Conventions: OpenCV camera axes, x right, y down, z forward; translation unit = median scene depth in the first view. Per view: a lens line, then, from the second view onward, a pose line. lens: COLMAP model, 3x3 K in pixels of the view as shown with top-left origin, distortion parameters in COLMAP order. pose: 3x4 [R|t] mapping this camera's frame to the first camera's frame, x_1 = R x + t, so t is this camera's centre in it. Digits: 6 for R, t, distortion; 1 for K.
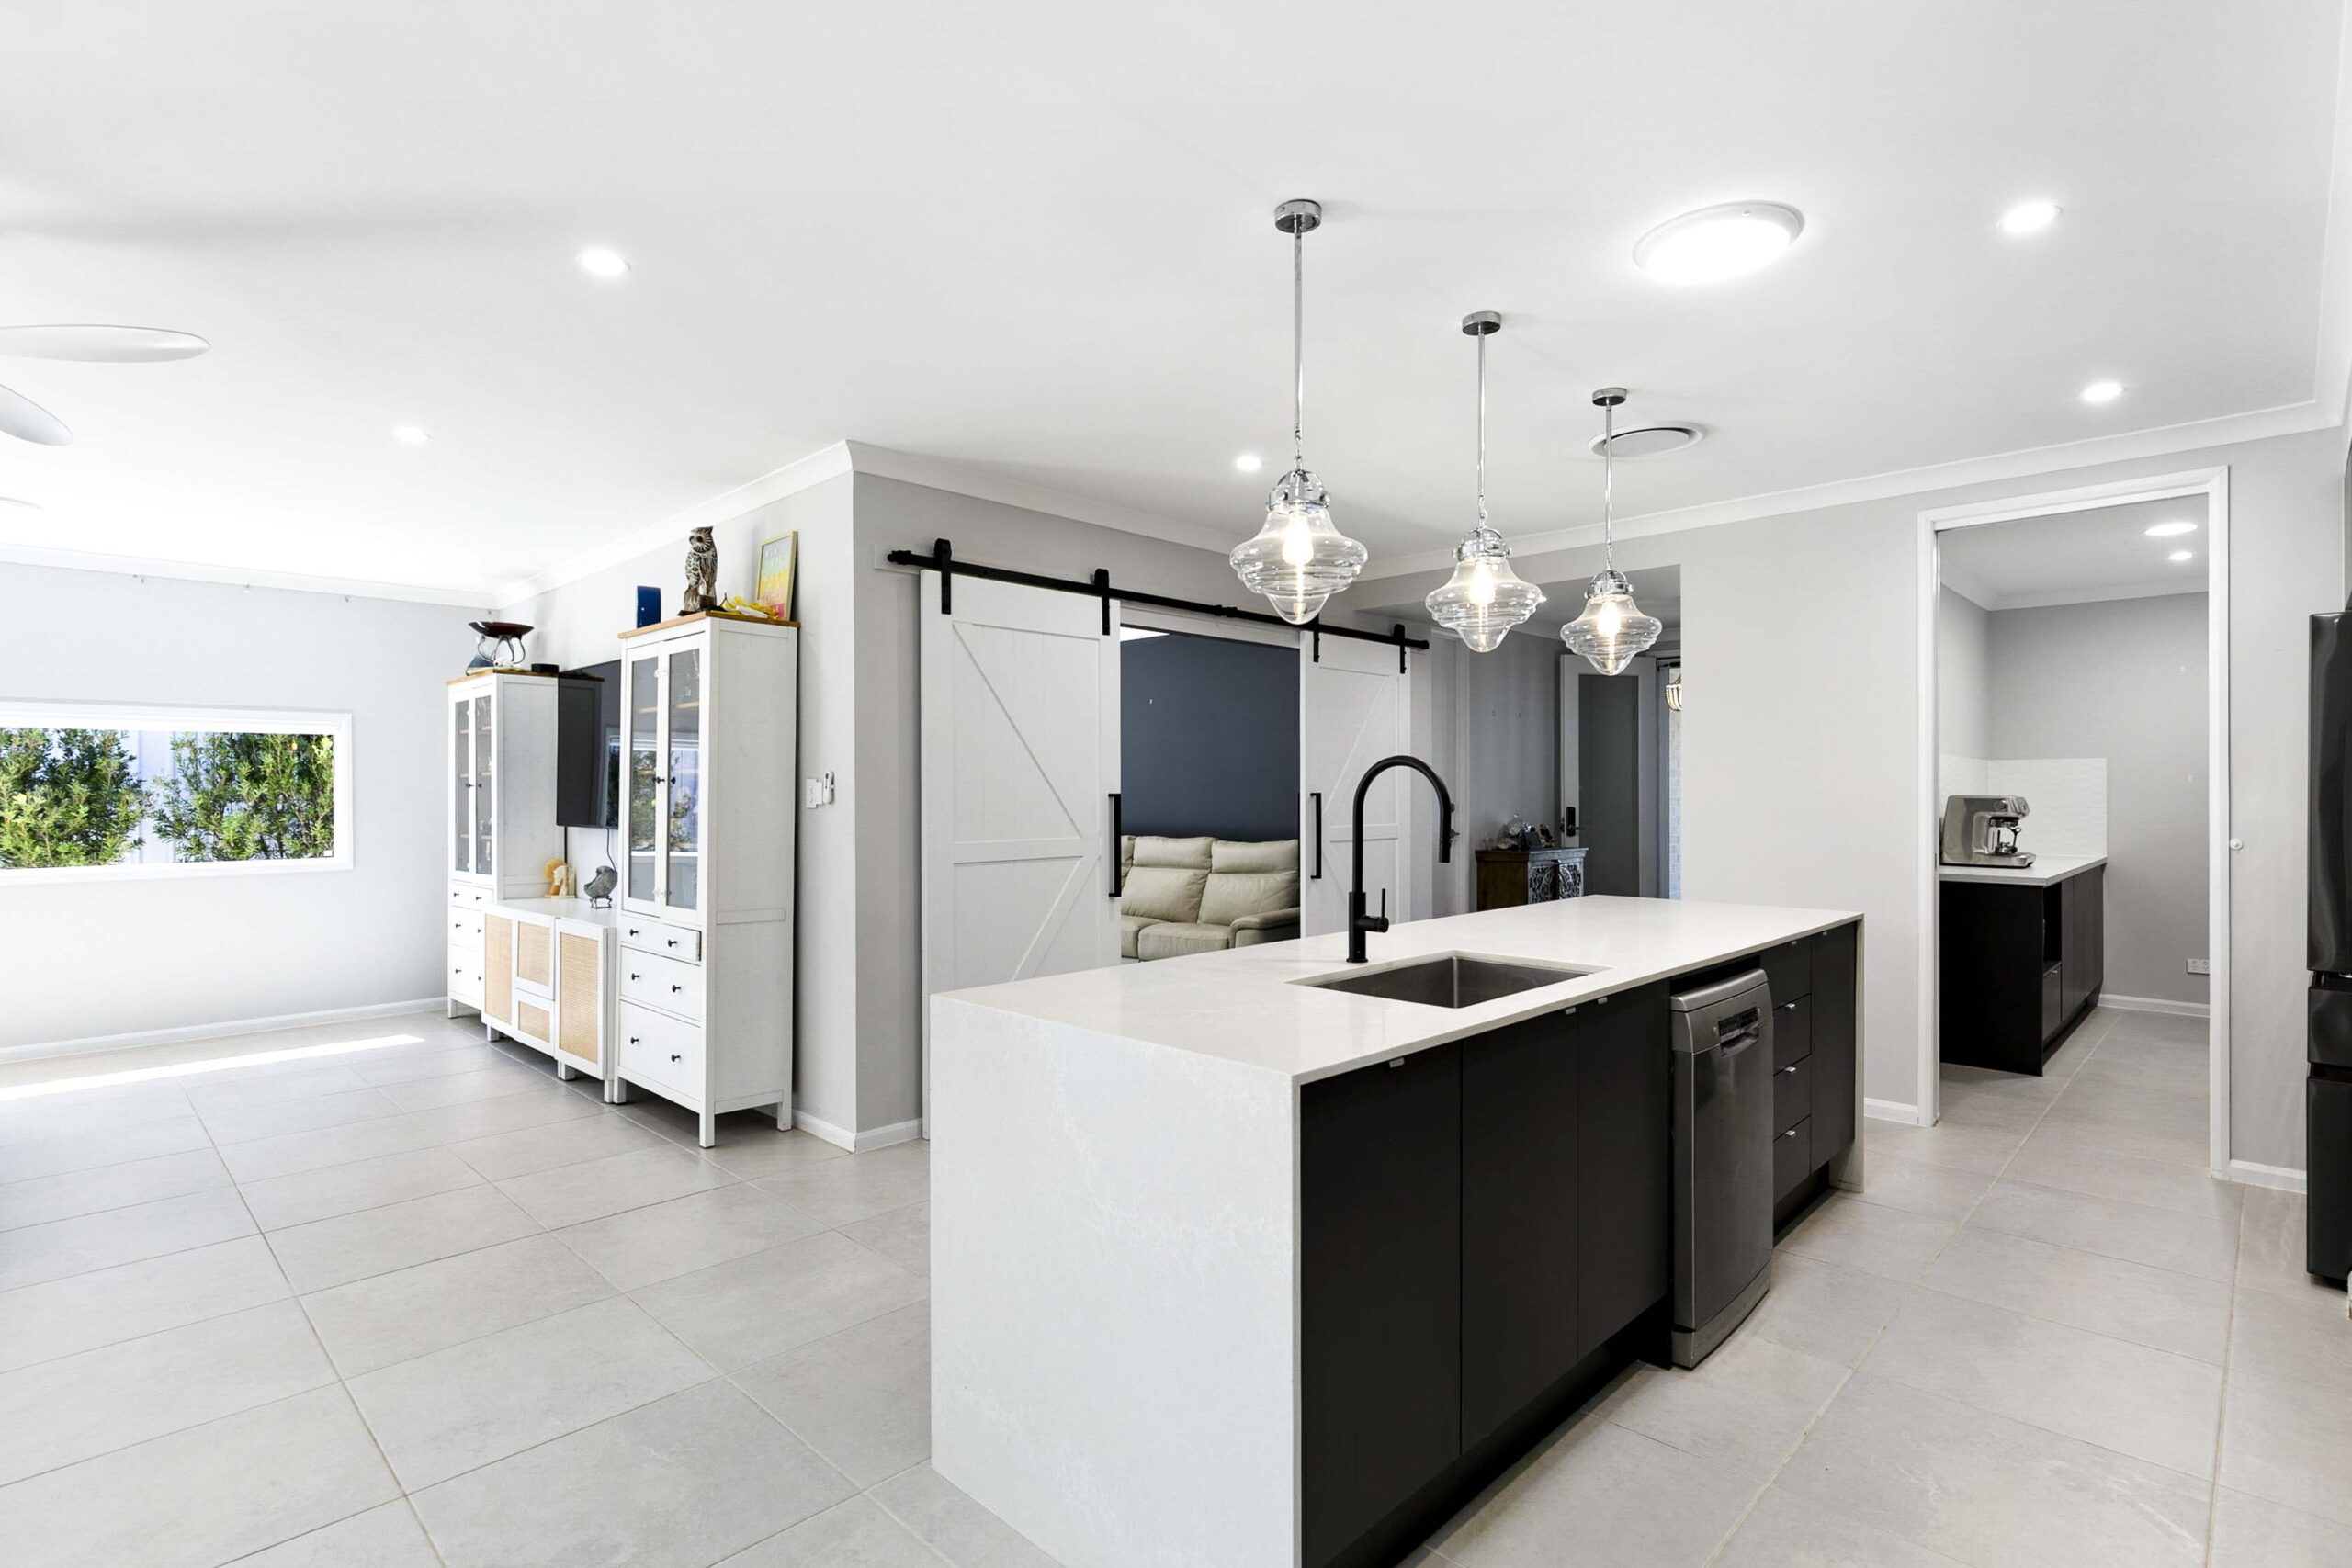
lens RADIAL K [[1090.9, 0, 1181.4], [0, 1090.9, 801.8], [0, 0, 1]] dist [0.000823, 0.000795]
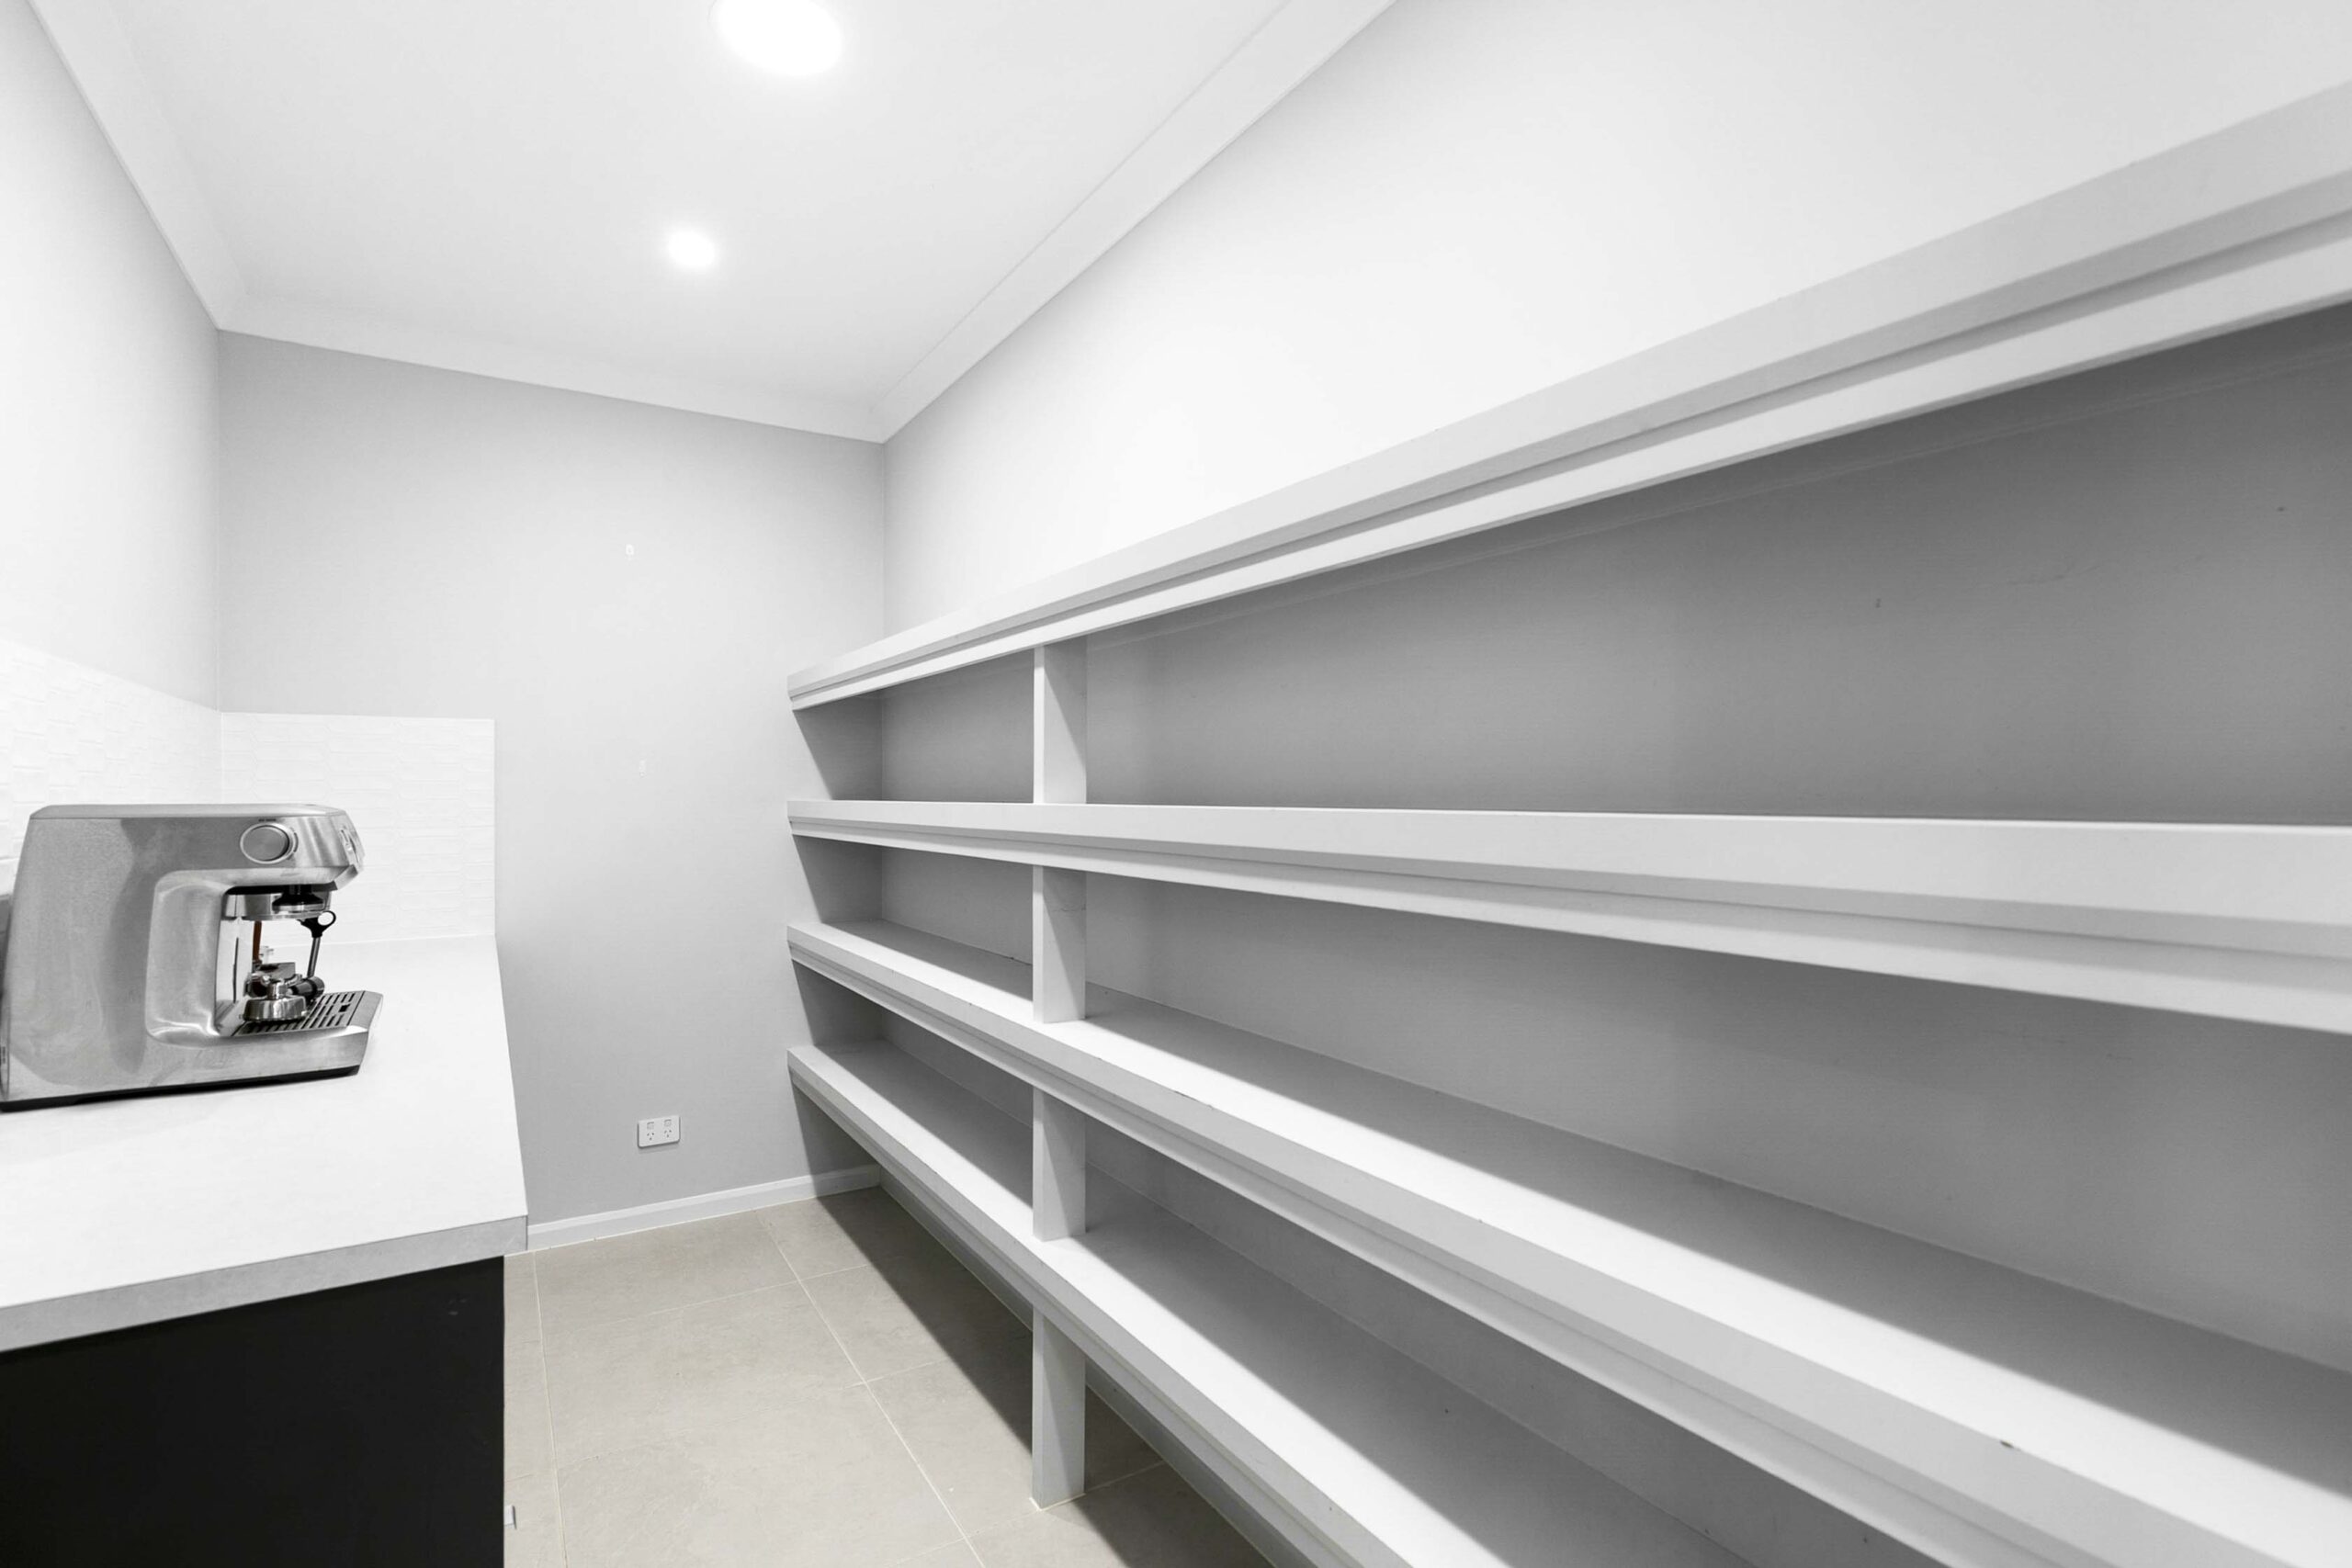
lens RADIAL K [[1090.9, 0, 1182.4], [0, 1090.9, 797.8], [0, 0, 1]] dist [0.000823, 0.000795]
pose [[0.209275, 0.001230, 0.977856, 0.533209], [0.000449, 0.999999, -0.001354, -0.006934], [-0.977857, 0.000723, 0.209274, 0.721541]]
